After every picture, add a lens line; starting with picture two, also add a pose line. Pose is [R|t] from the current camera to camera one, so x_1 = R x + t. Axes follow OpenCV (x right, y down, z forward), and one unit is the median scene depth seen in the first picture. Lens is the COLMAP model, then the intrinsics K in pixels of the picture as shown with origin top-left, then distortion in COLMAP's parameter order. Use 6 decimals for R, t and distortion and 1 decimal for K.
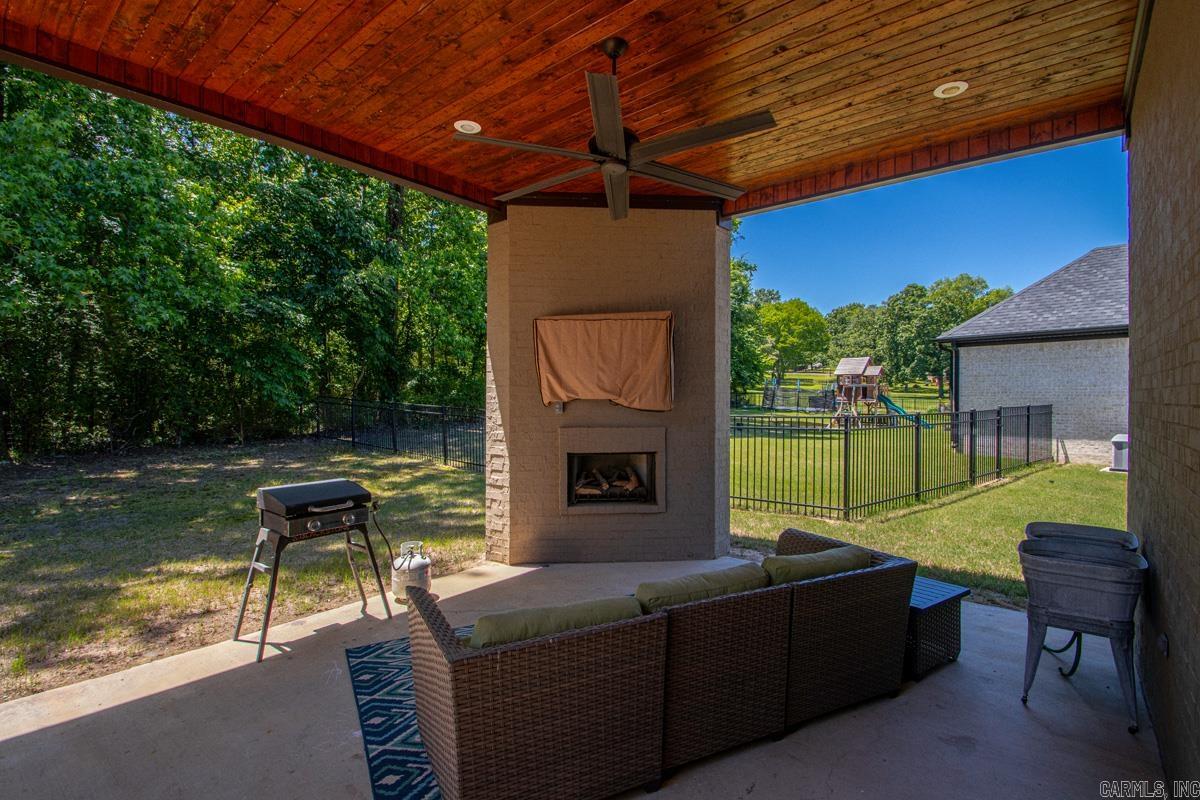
lens RADIAL K [[568.8, 0, 575.1], [0, 568.8, 398.1], [0, 0, 1]] dist [0.019263, -0.012671]
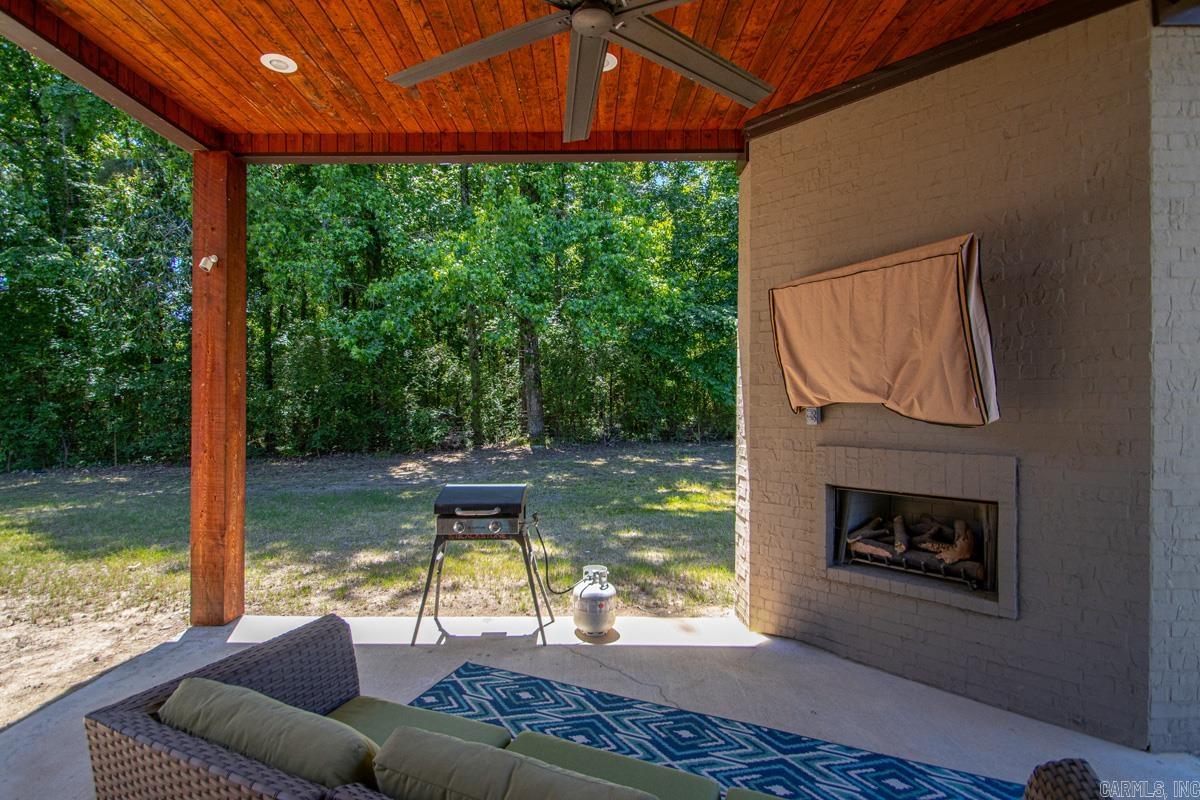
lens RADIAL K [[568.8, 0, 575.1], [0, 568.8, 398.1], [0, 0, 1]] dist [0.019263, -0.012671]
pose [[0.639838, -0.004228, -0.768498, 0.314041], [-0.000379, 0.999983, -0.005818, 0.000417], [0.768510, 0.004014, 0.639826, 0.361083]]
